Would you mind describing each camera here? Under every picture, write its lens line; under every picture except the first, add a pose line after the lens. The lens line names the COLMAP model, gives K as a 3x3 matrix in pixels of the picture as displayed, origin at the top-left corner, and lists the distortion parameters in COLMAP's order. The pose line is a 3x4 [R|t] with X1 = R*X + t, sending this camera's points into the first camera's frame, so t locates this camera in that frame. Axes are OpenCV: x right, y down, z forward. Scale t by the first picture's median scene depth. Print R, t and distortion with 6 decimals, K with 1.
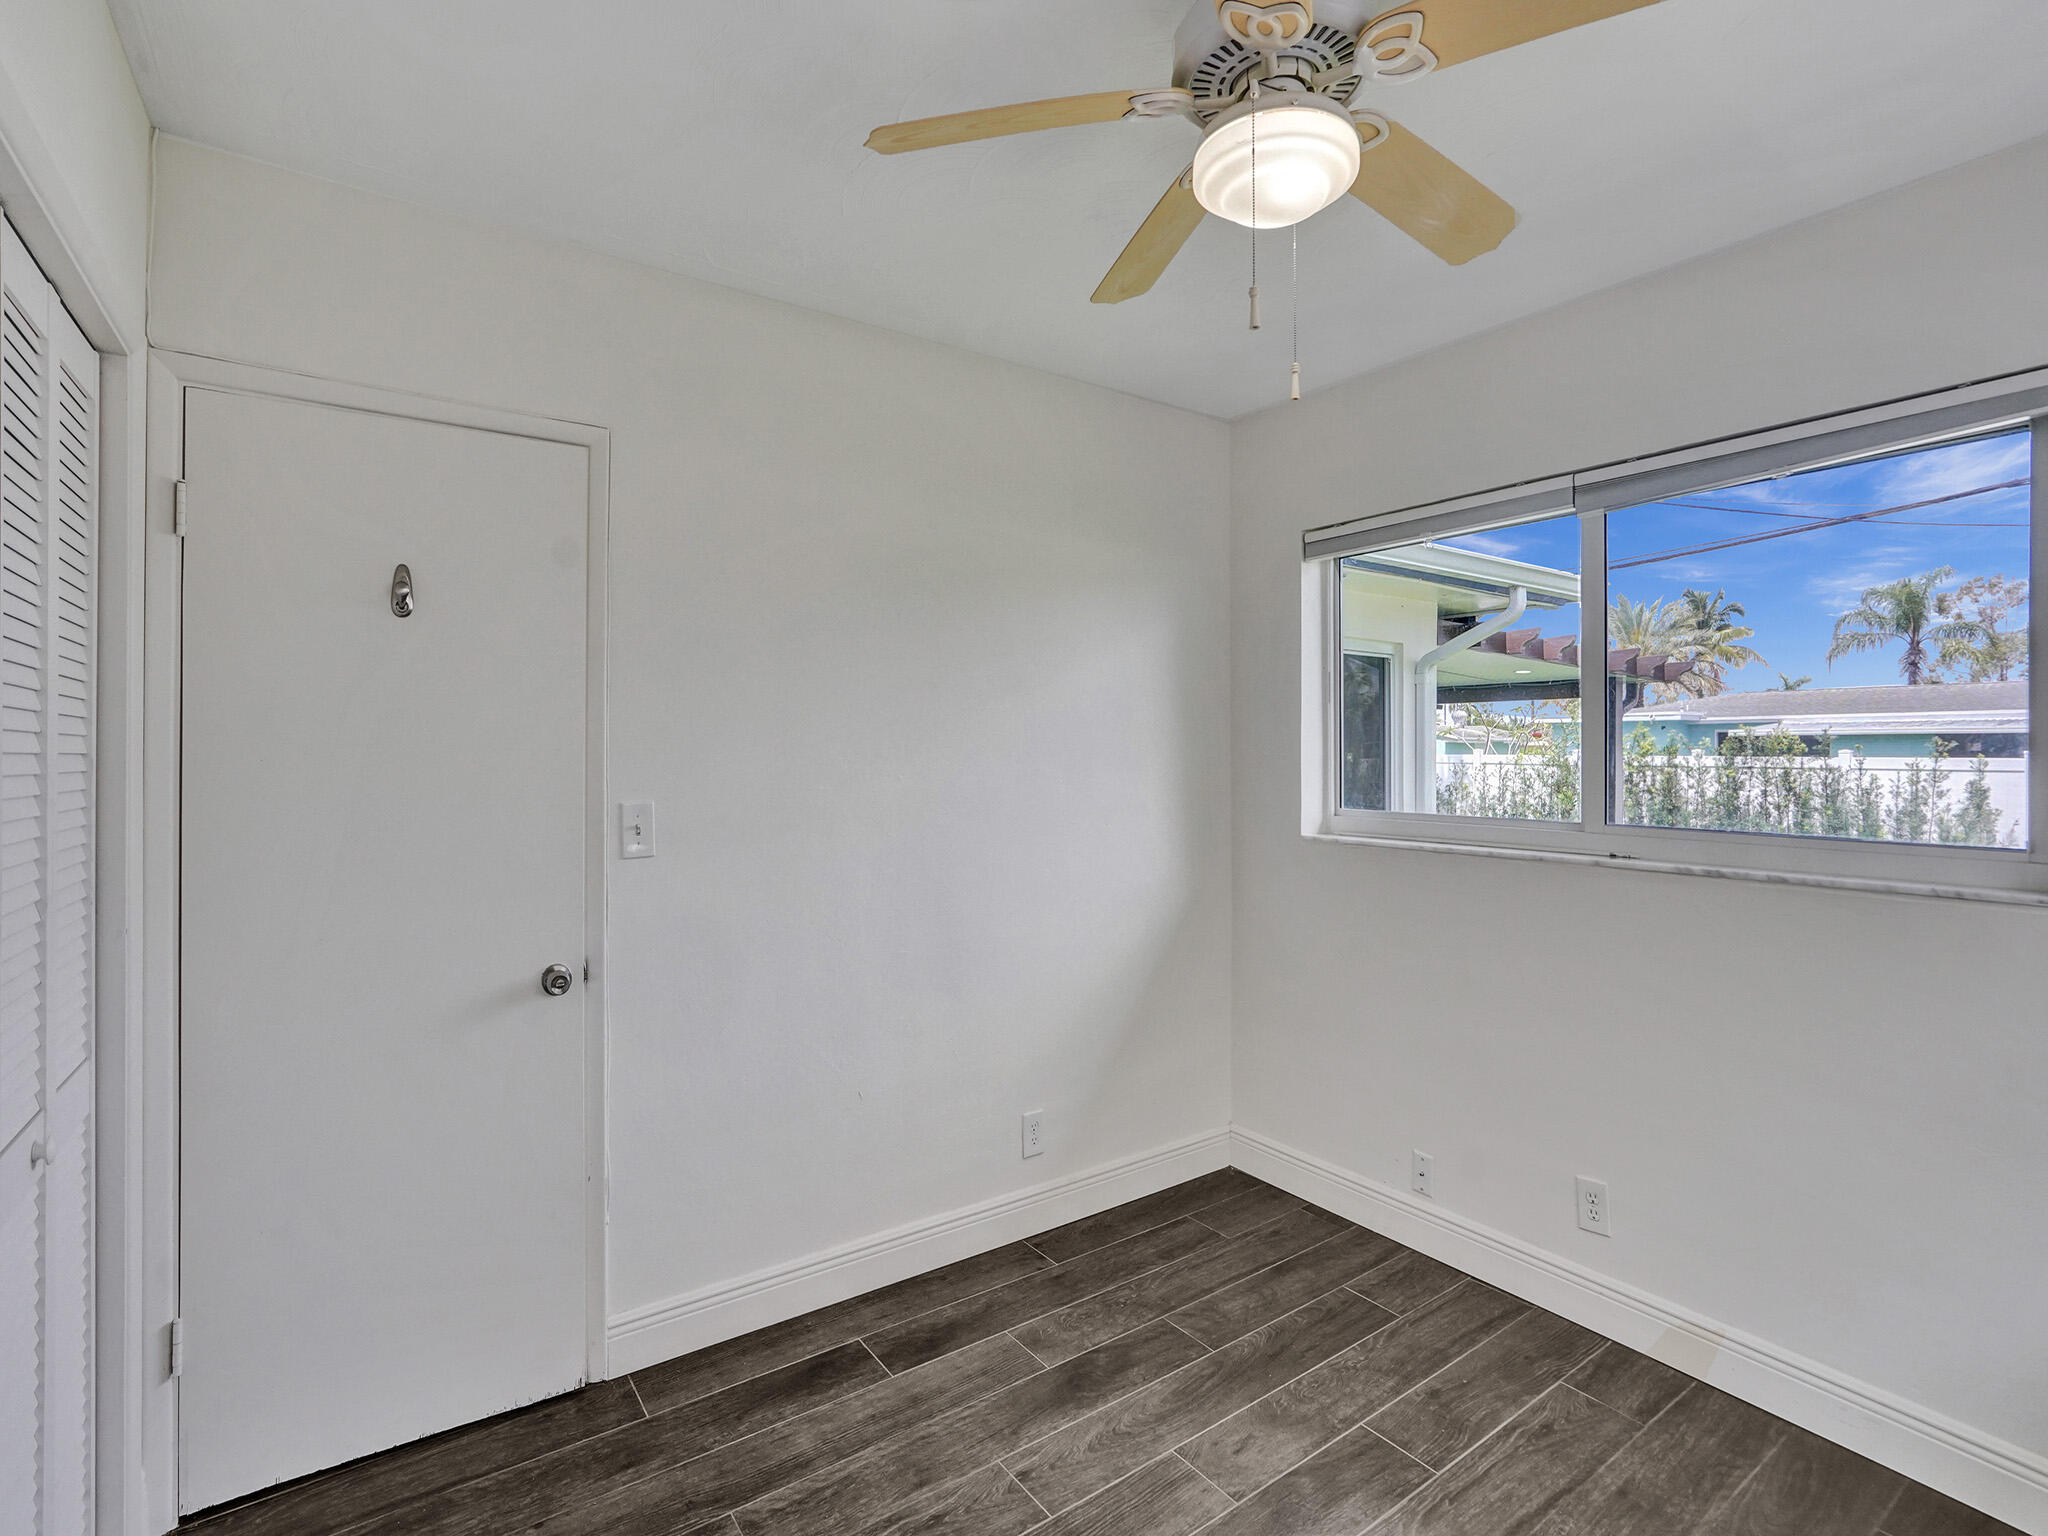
lens RADIAL K [[959.8, 0, 1029.1], [0, 959.8, 758.4], [0, 0, 1]] dist [-0.000755, 0.000471]
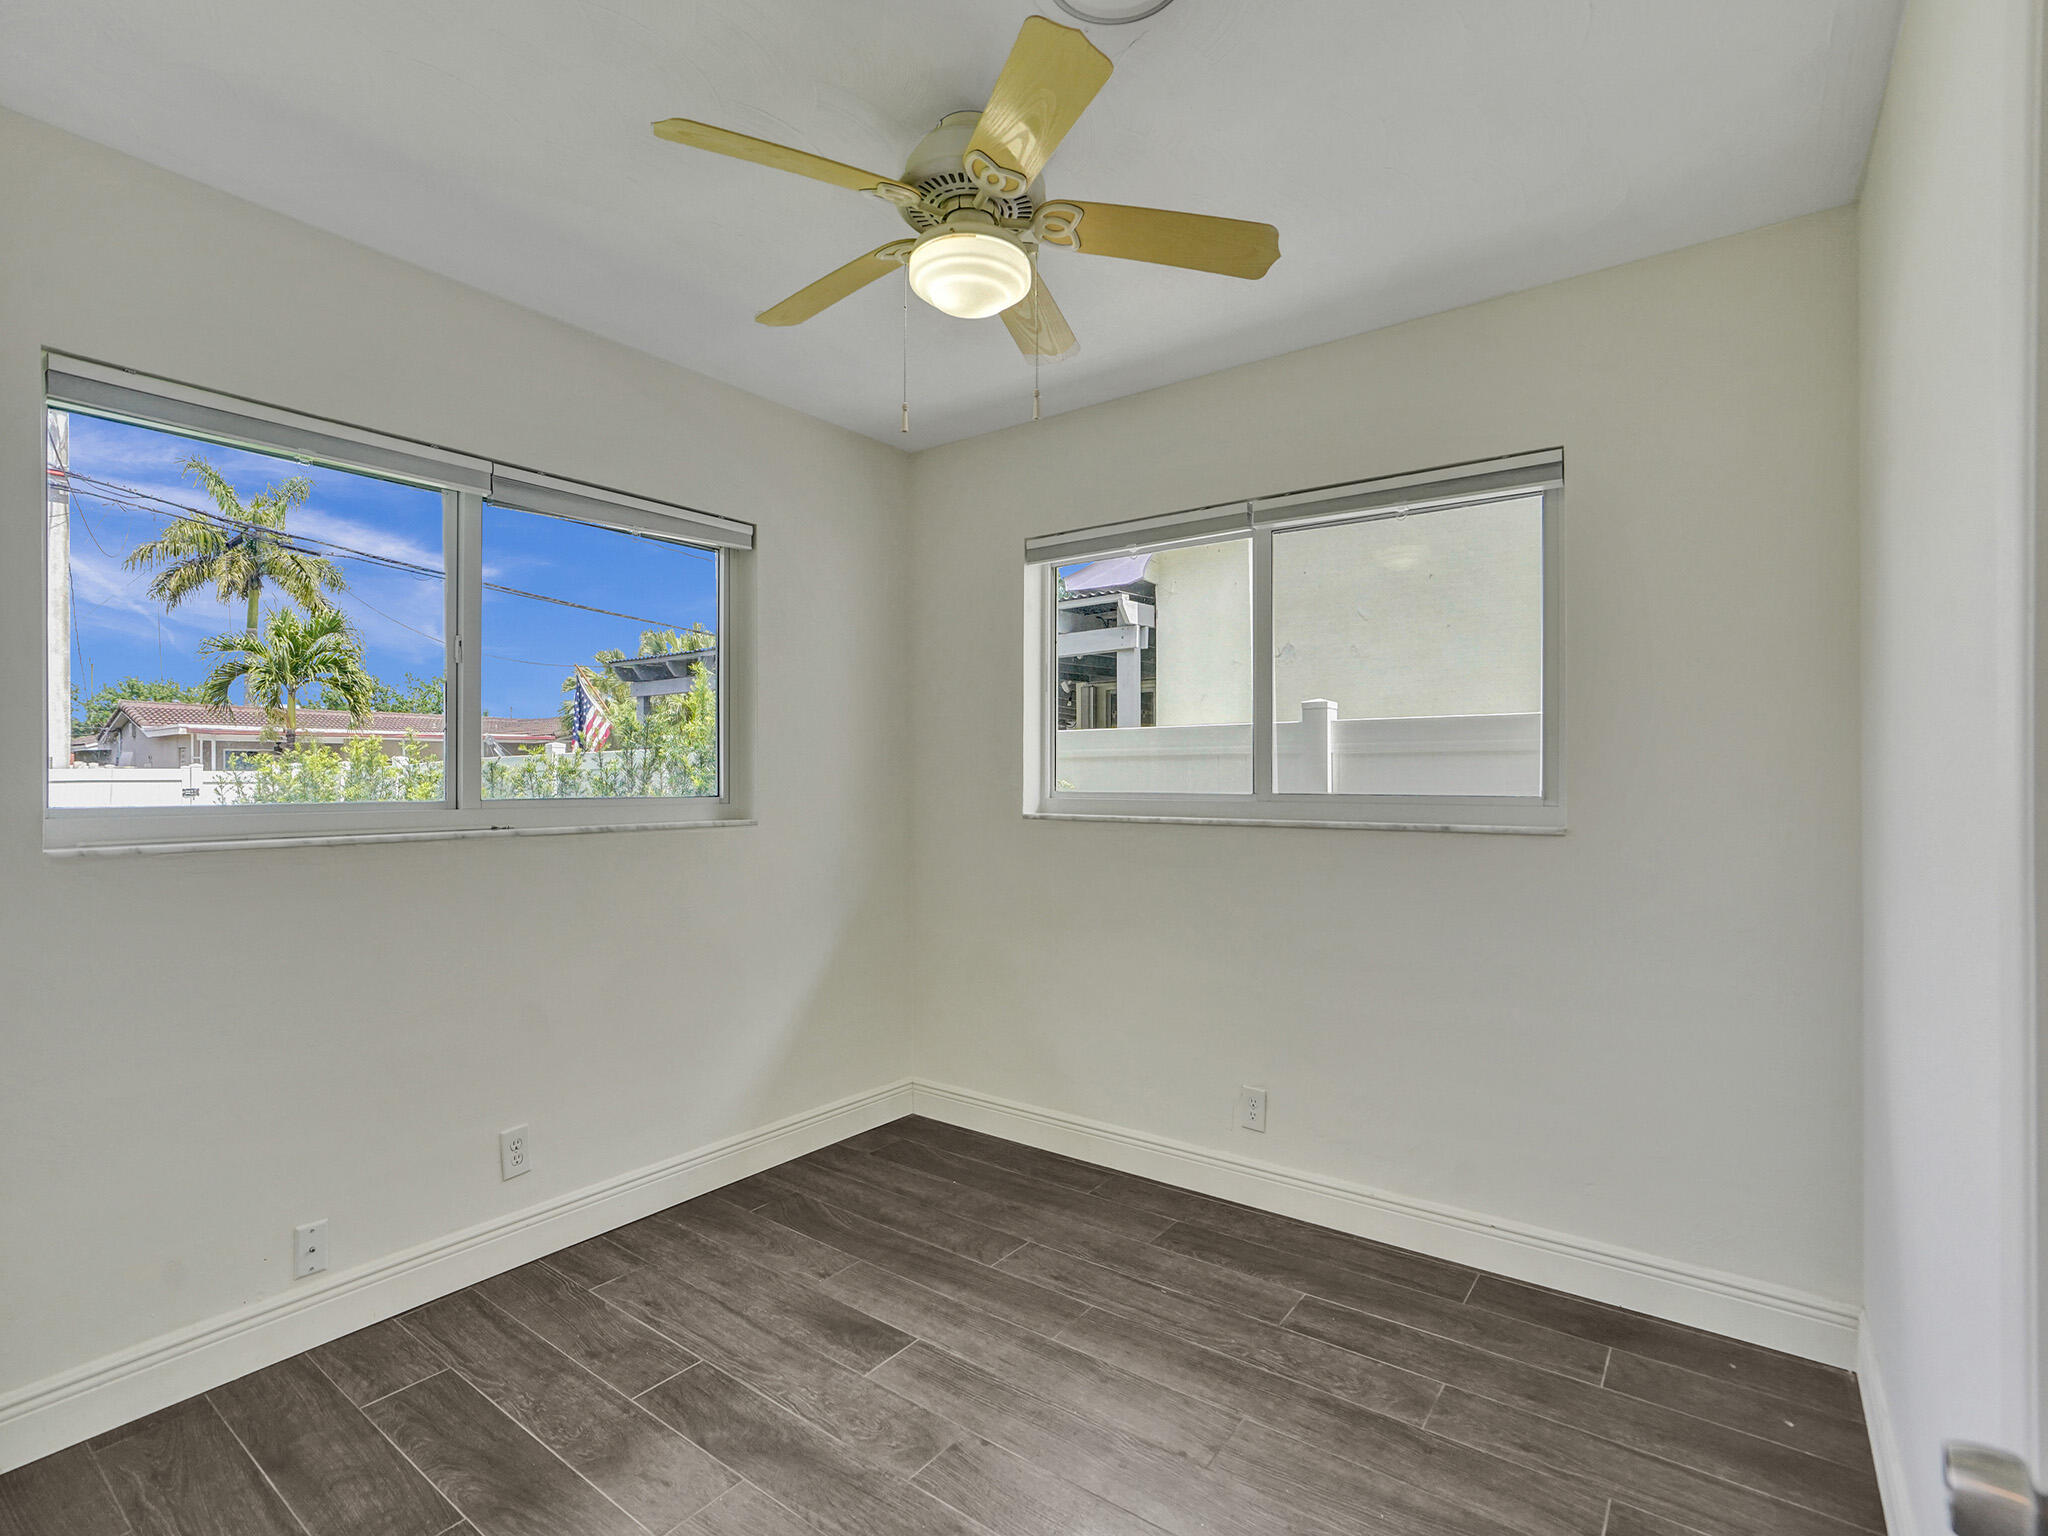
lens RADIAL K [[959.8, 0, 1033.3], [0, 959.8, 775.0], [0, 0, 1]] dist [-0.000755, 0.000471]
pose [[-0.293395, -0.001951, 0.955989, -0.641746], [-0.001334, 0.999998, 0.001632, 0.042787], [-0.955990, -0.000797, -0.293397, 0.798618]]
